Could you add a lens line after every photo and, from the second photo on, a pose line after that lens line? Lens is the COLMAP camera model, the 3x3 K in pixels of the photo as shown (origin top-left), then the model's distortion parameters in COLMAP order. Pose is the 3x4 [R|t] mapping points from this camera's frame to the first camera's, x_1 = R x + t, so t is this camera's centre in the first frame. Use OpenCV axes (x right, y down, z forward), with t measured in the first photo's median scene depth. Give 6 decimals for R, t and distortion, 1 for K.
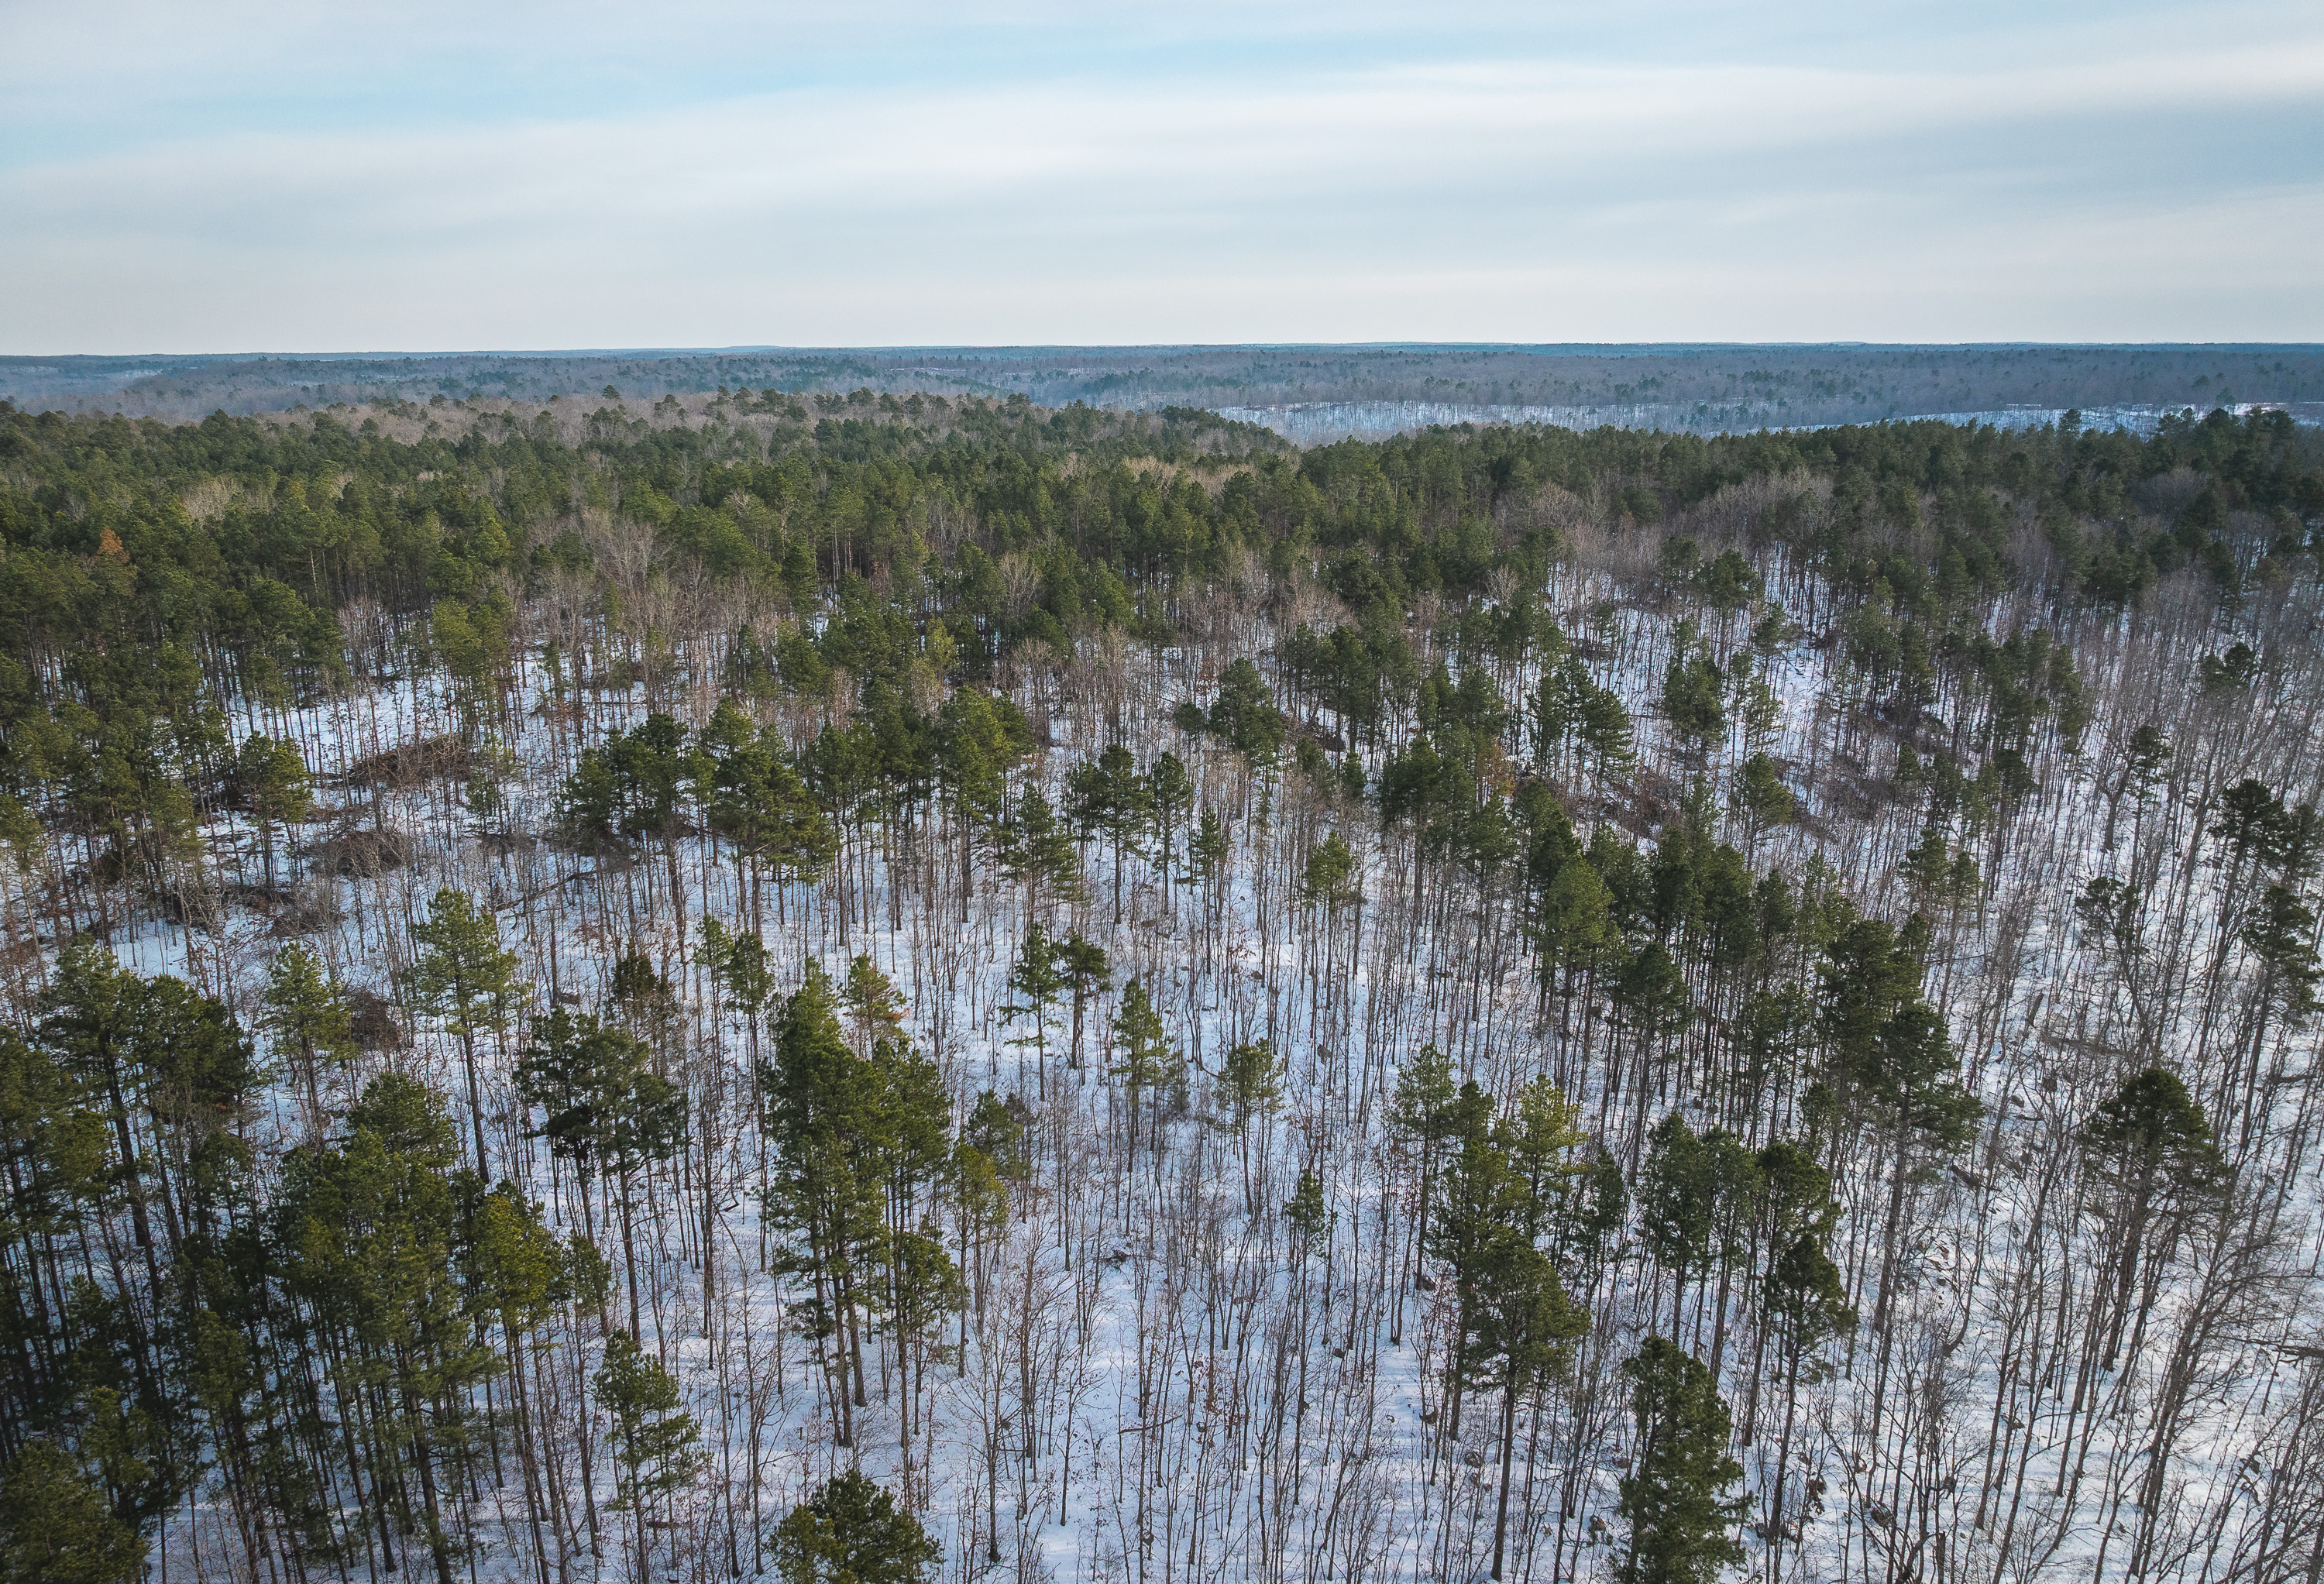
lens RADIAL K [[1670.9, 0, 1162.0], [0, 1670.9, 792.0], [0, 0, 1]] dist [-0.008714, -0.033590]
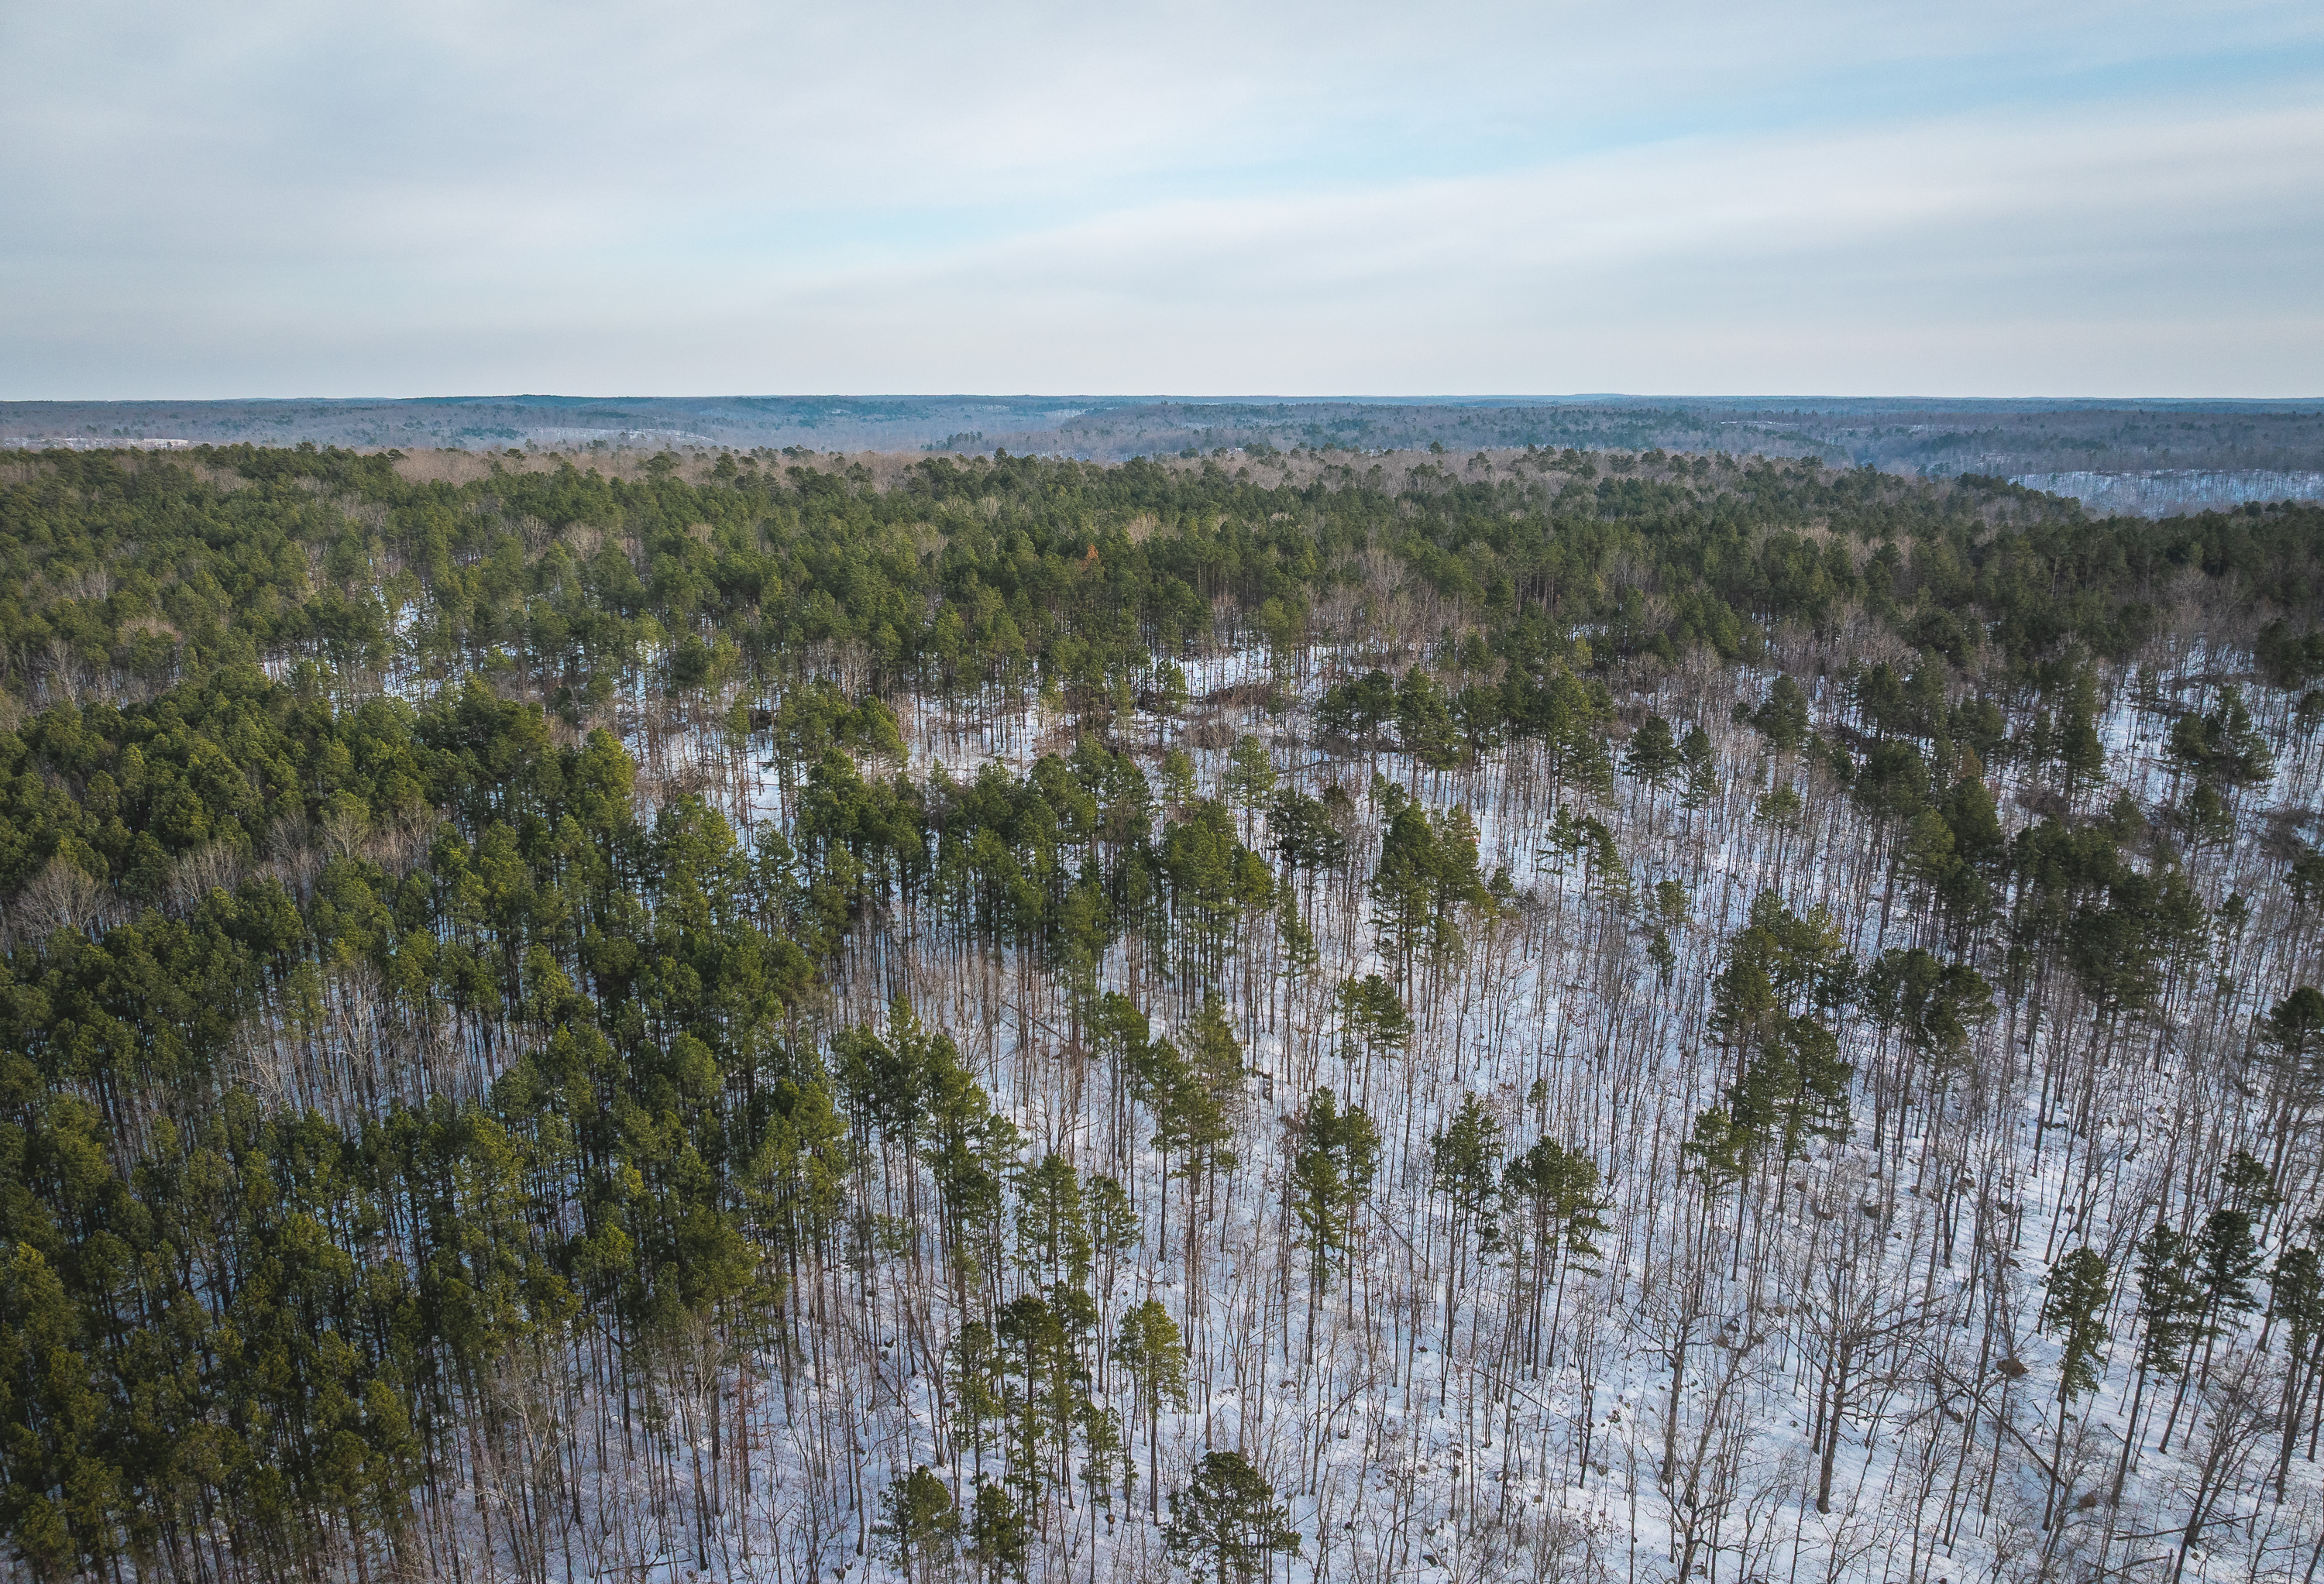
lens RADIAL K [[1661.3, 0, 1162.0], [0, 1661.3, 792.0], [0, 0, 1]] dist [-0.052291, 0.033802]
pose [[0.885106, 0.111800, -0.451761, 0.077446], [-0.122887, 0.992409, 0.004834, 0.026317], [0.448872, 0.051237, 0.892126, -0.164592]]
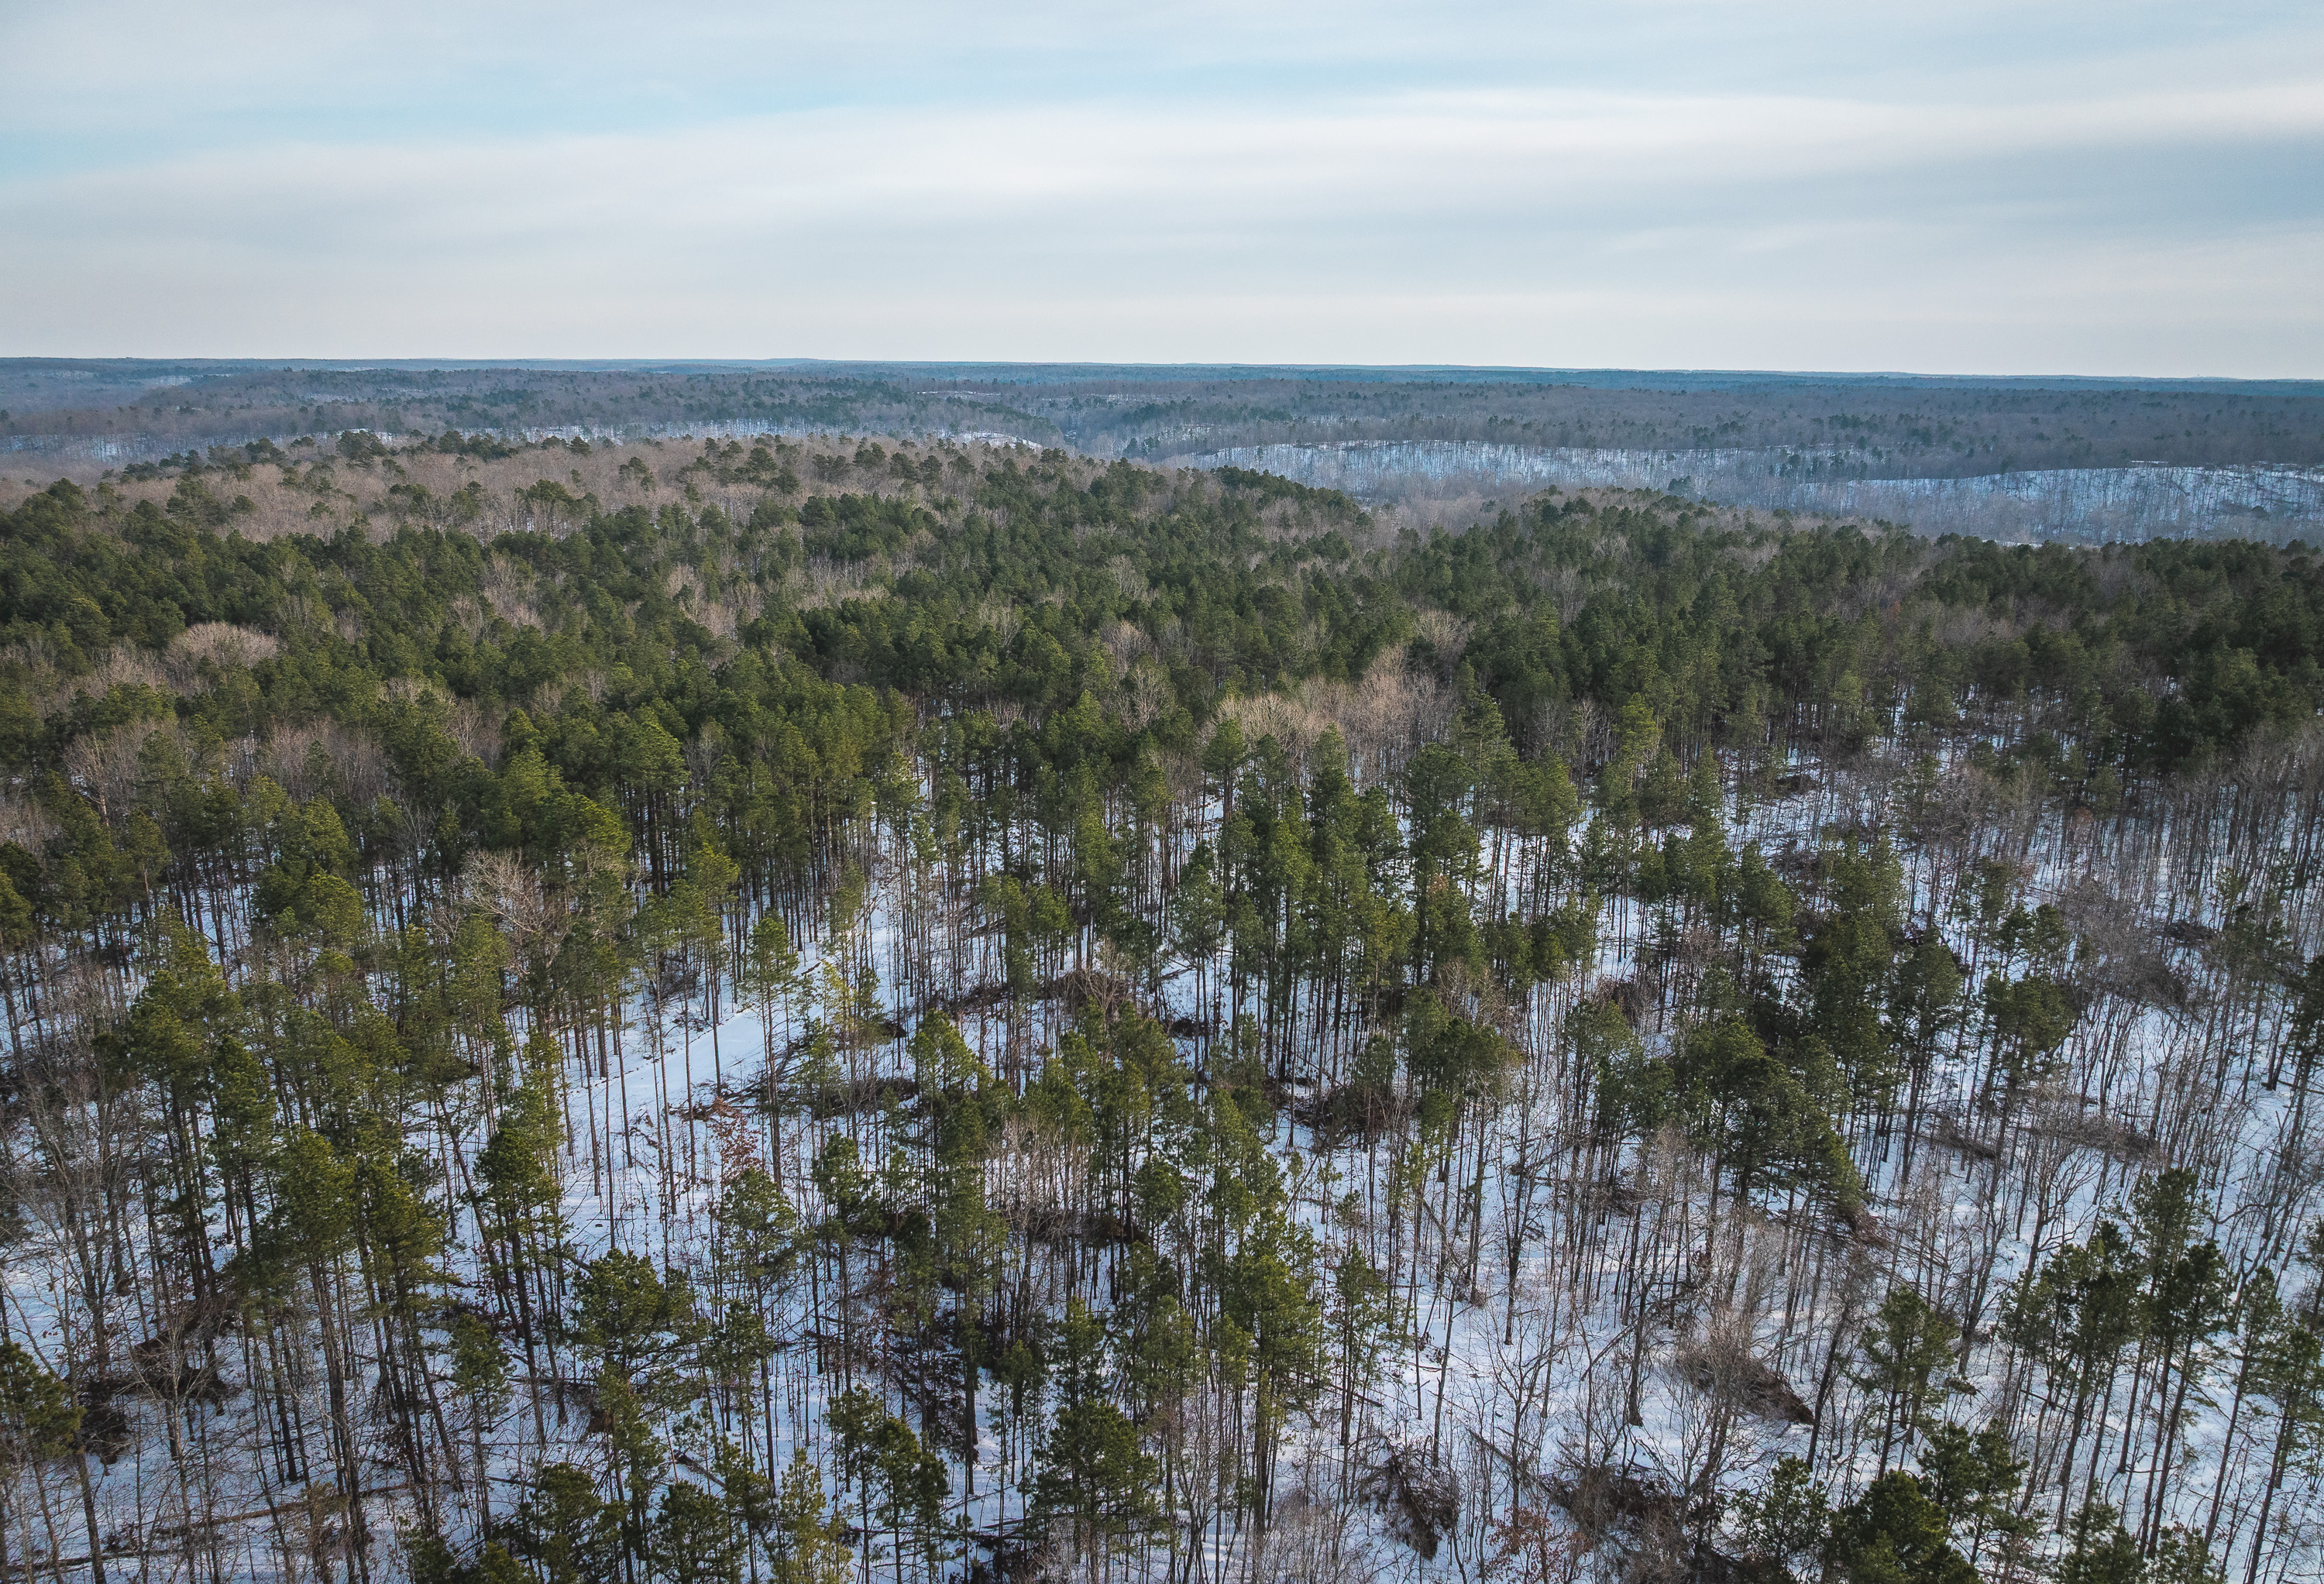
lens RADIAL K [[1670.9, 0, 1162.0], [0, 1670.9, 792.0], [0, 0, 1]] dist [-0.008714, -0.033590]
pose [[0.999674, 0.018937, -0.017143, -0.020165], [-0.019110, 0.999768, -0.009964, -0.093696], [0.016950, 0.010288, 0.999803, 0.237519]]
